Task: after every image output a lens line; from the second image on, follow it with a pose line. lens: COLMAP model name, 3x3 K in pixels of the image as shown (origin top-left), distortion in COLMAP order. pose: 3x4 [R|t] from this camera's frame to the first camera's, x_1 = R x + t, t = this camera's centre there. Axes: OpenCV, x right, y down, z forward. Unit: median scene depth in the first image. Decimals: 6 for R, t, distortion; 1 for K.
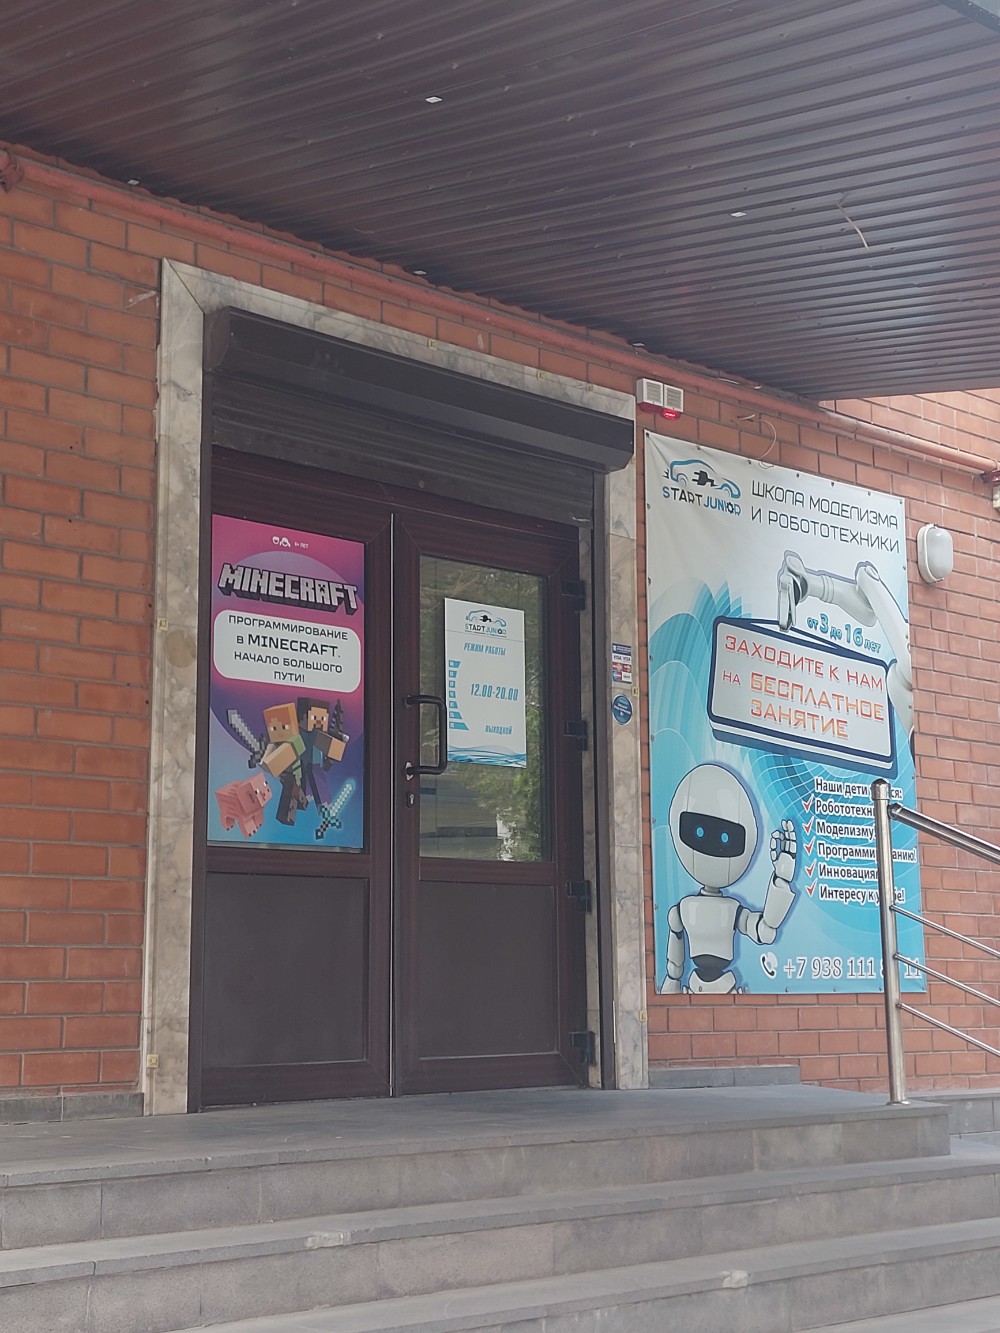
lens RADIAL K [[1938.2, 0, 500.0], [0, 1938.2, 666.5], [0, 0, 1]] dist [0.144478, -0.018117]
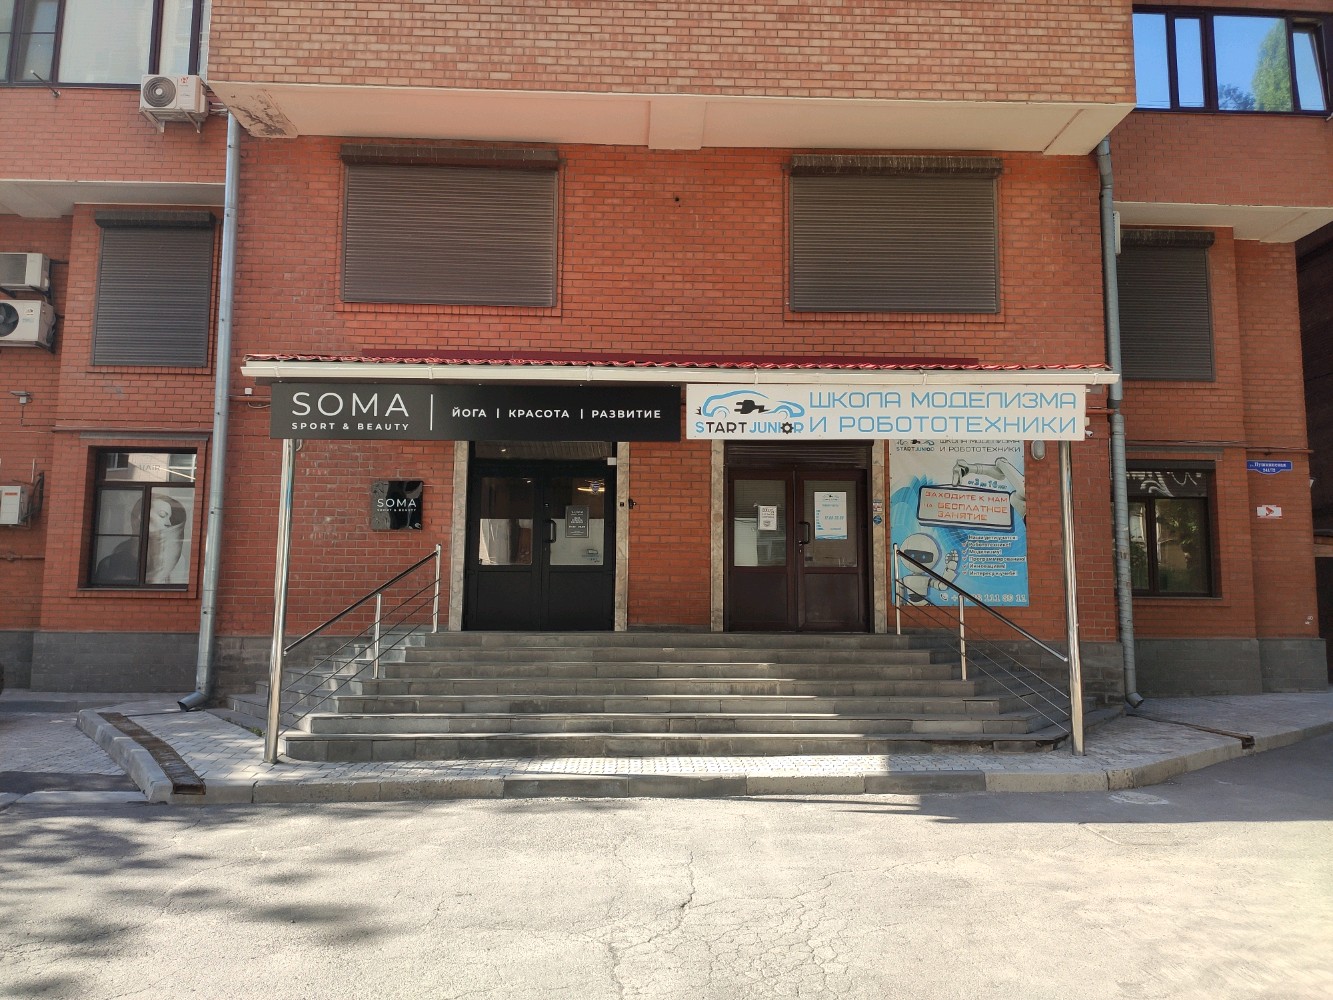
lens RADIAL K [[1016.7, 0, 666.5], [0, 1016.7, 500.0], [0, 0, 1]] dist [0.052219, -0.127823]
pose [[0.754709, -0.060121, -0.653299, 0.958835], [0.097350, 0.995031, 0.020893, -0.085102], [0.648797, -0.079367, 0.756812, -0.553491]]
